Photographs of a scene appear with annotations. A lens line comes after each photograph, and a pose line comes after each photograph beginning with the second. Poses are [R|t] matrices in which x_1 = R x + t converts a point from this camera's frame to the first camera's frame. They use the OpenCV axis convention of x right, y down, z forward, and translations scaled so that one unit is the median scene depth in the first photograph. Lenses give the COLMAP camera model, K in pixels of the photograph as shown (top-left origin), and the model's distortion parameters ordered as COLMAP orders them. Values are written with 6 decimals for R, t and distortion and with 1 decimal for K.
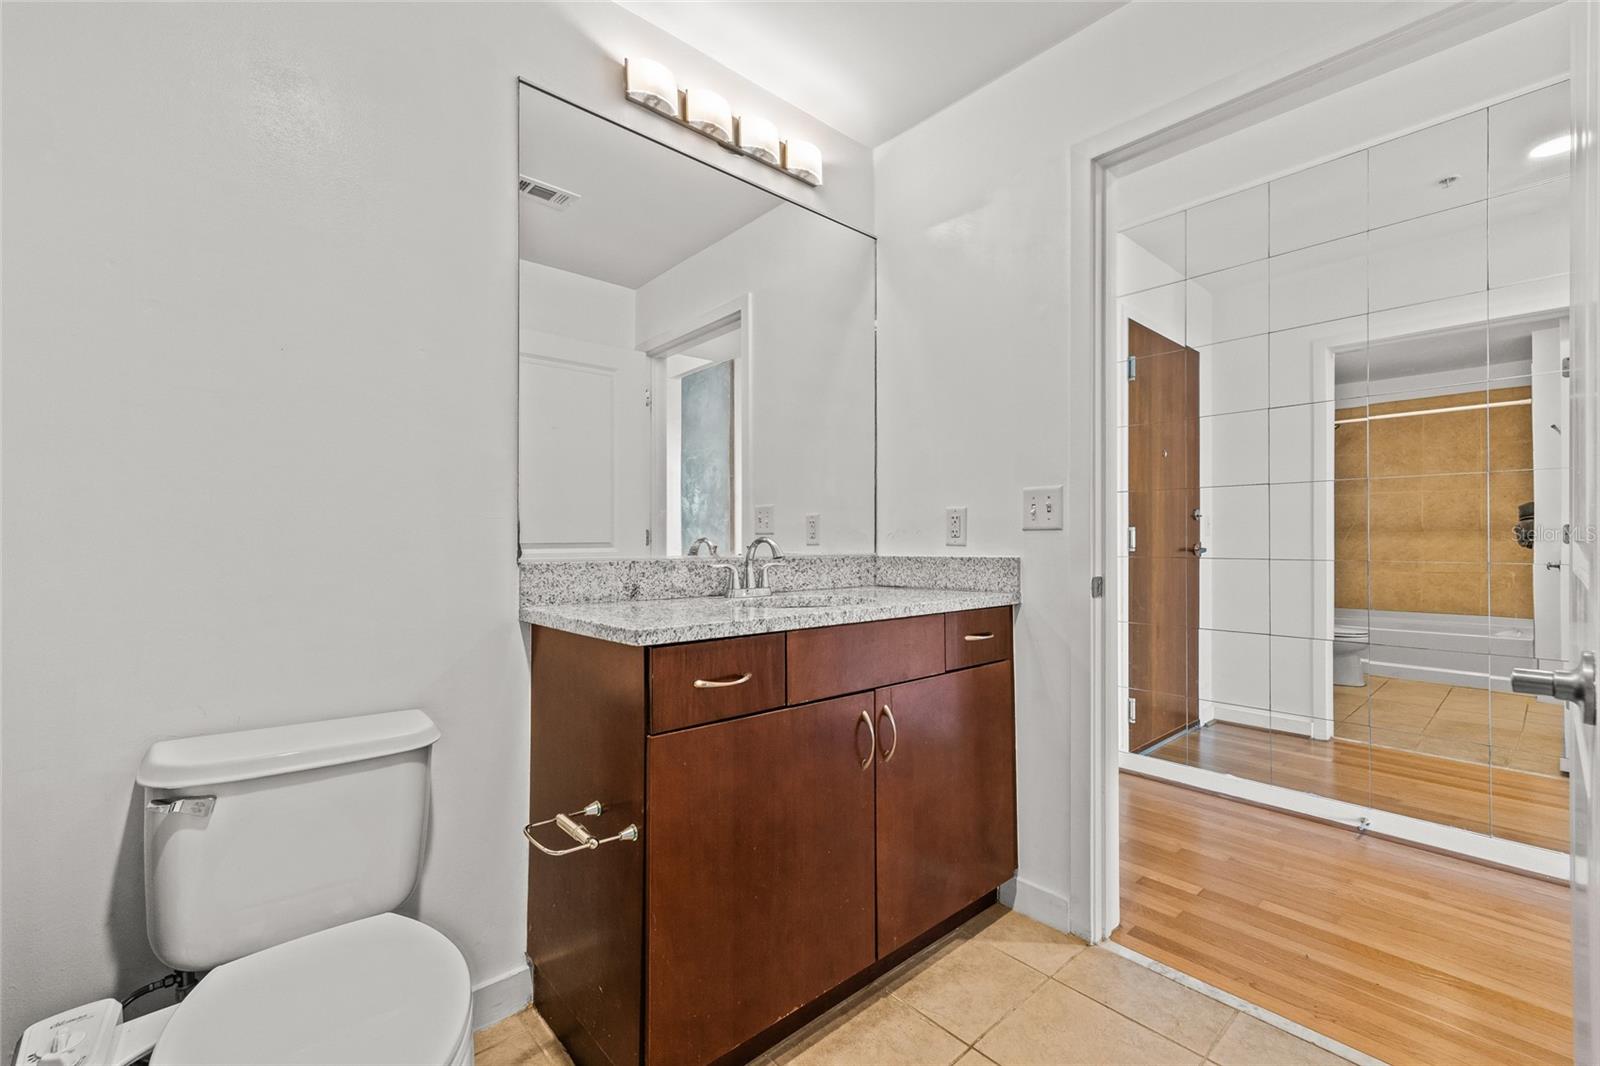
lens RADIAL K [[674.8, 0, 800.0], [0, 674.8, 535.8], [0, 0, 1]] dist [-0.002610, 0.000622]
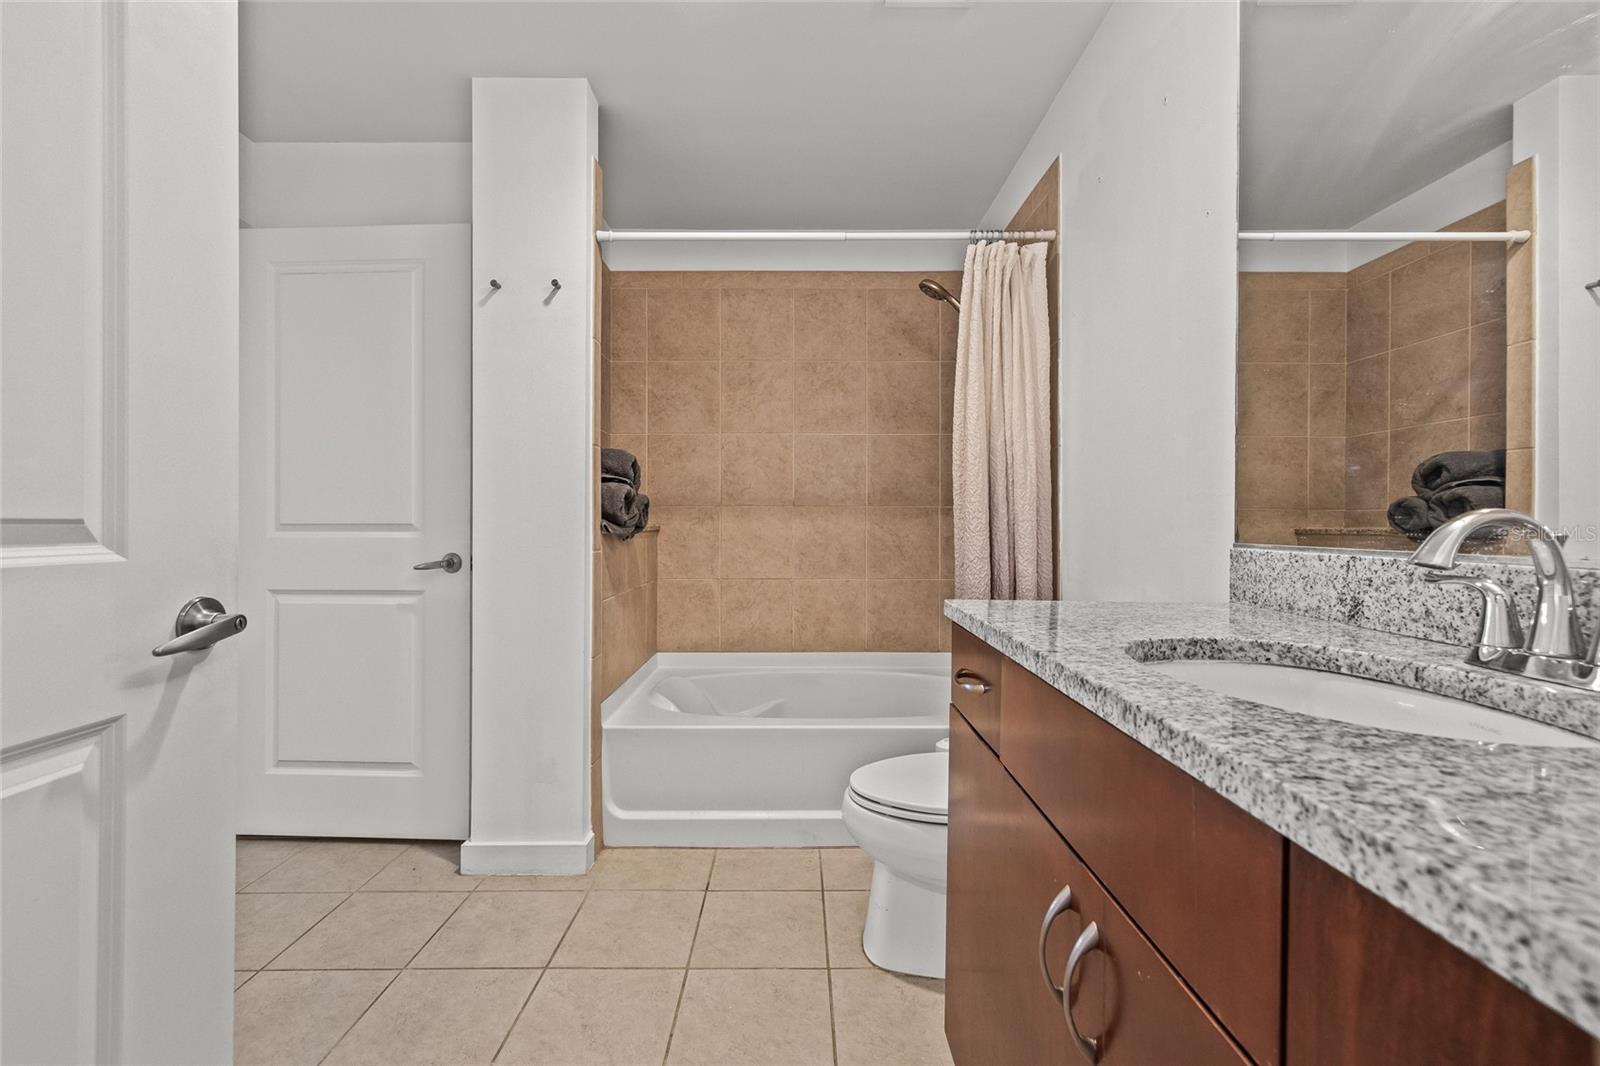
lens RADIAL K [[674.8, 0, 803.0], [0, 674.8, 527.5], [0, 0, 1]] dist [-0.002610, 0.000622]
pose [[-0.665633, 0.002121, -0.746276, 0.495229], [0.001822, 0.999998, 0.001217, 0.011364], [0.746277, -0.000550, -0.665635, 1.037322]]
